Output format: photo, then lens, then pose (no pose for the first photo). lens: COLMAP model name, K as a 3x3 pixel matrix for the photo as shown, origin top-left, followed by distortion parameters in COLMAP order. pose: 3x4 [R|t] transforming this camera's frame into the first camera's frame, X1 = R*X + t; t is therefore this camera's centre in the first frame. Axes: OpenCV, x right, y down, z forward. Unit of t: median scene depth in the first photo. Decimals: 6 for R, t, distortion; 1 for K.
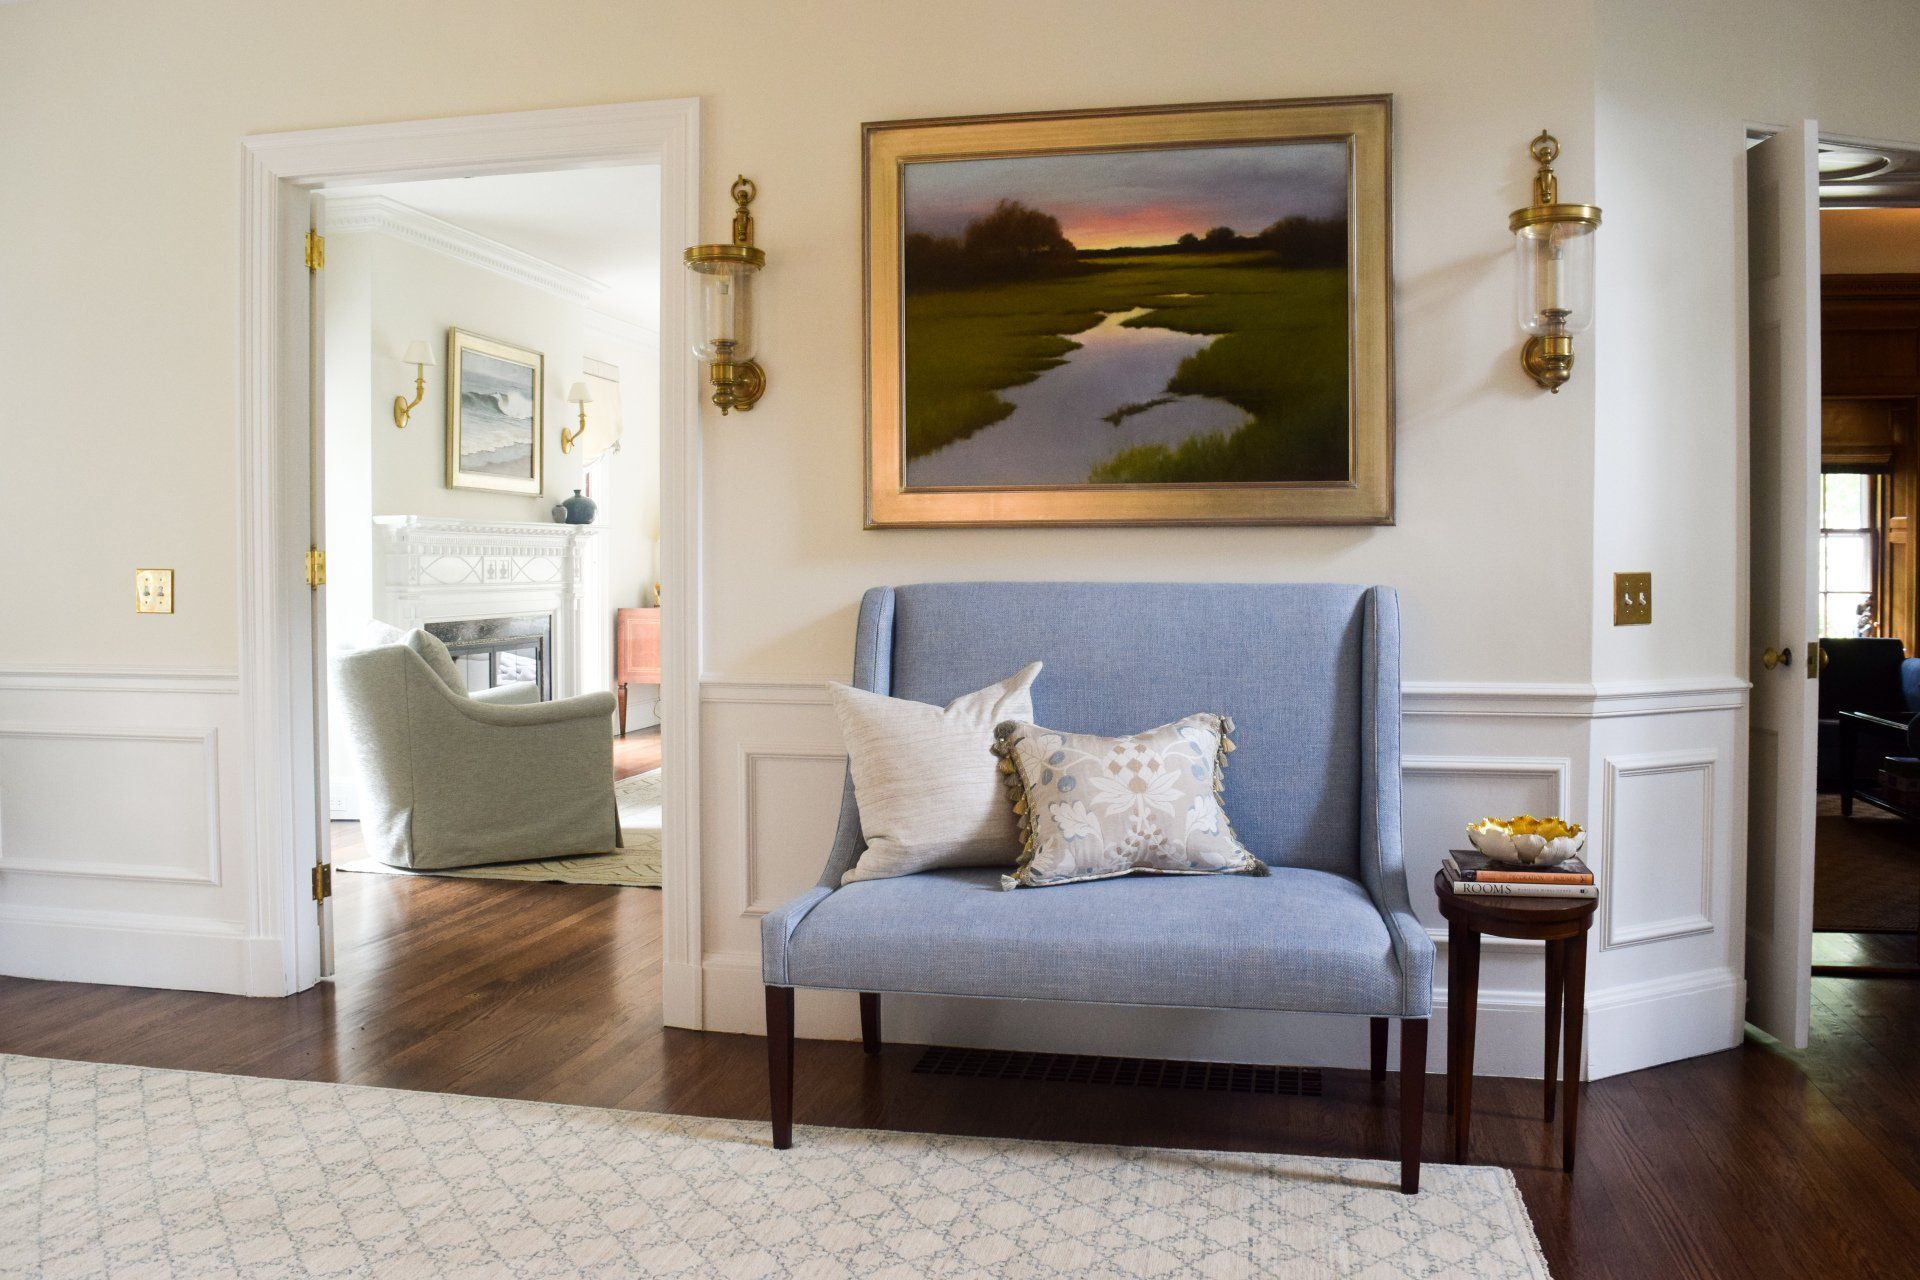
lens RADIAL K [[1519.7, 0, 944.5], [0, 1519.7, 638.4], [0, 0, 1]] dist [-0.035369, 0.000019]
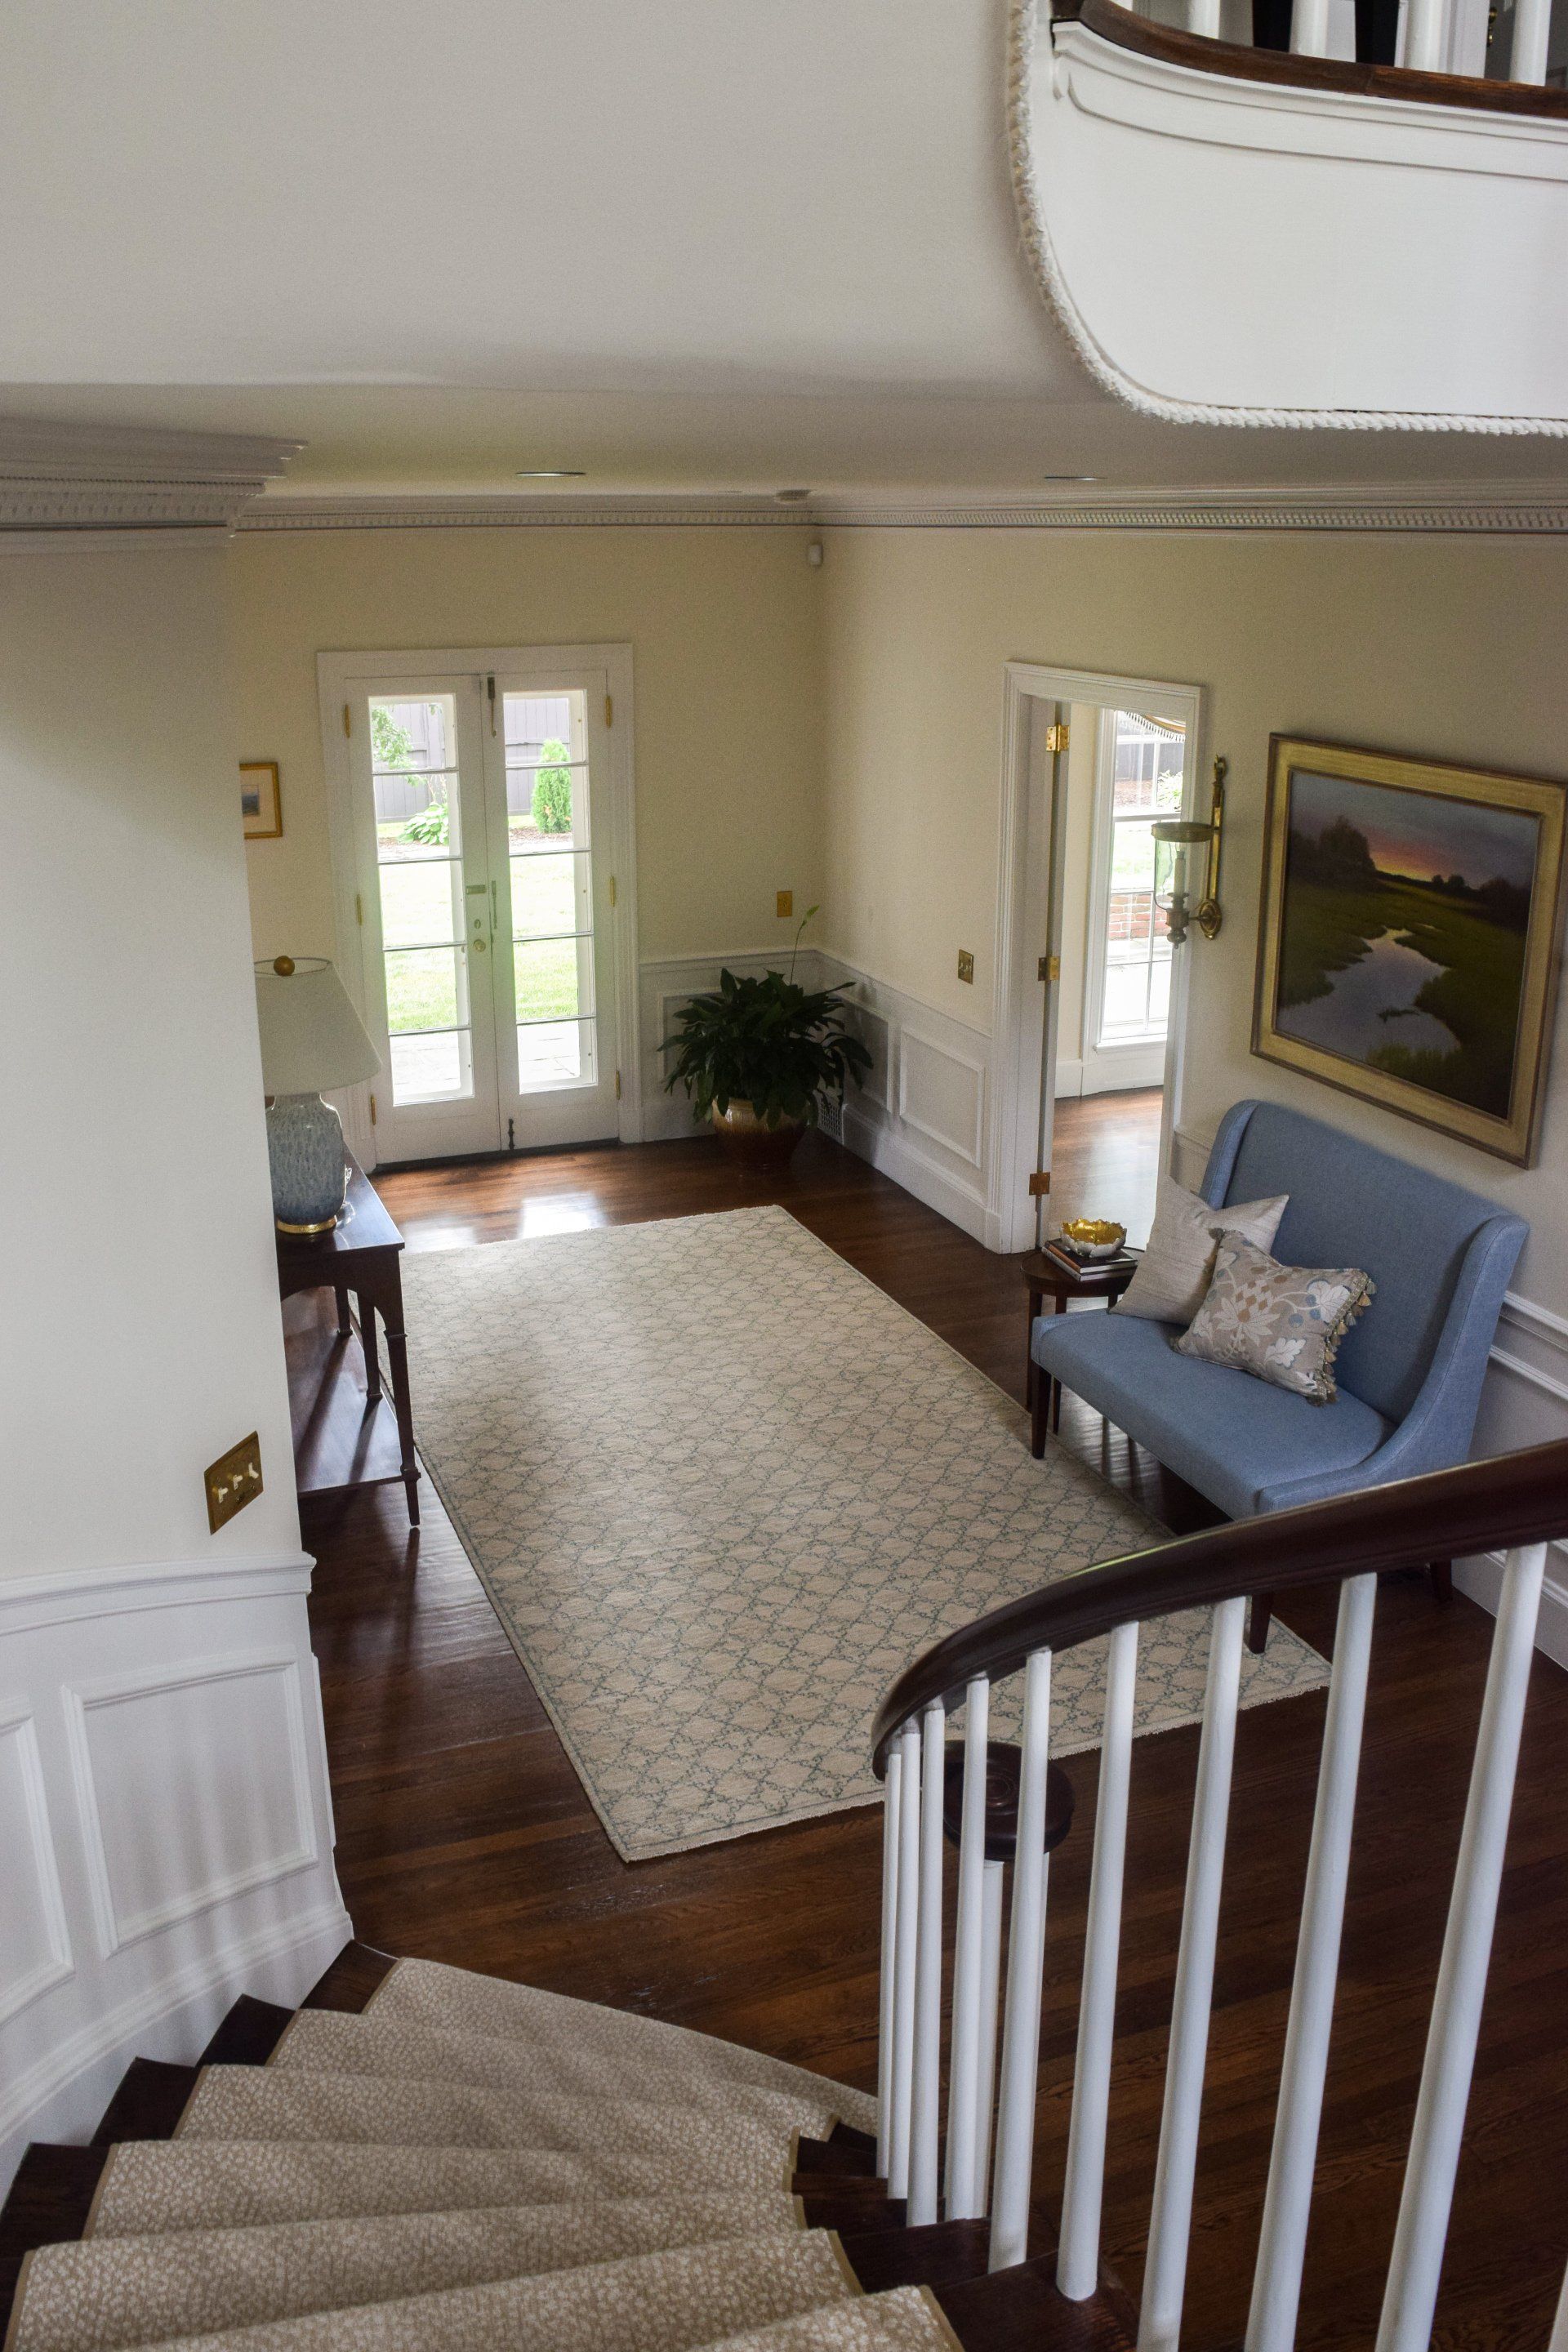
lens RADIAL K [[1956.0, 0, 787.2], [0, 1956.0, 1189.7], [0, 0, 1]] dist [0.002555, 0.000735]
pose [[0.542086, 0.272095, -0.795052, 1.125820], [-0.027392, 0.951345, 0.306908, -0.477568], [0.839877, -0.144593, 0.523164, -0.220777]]
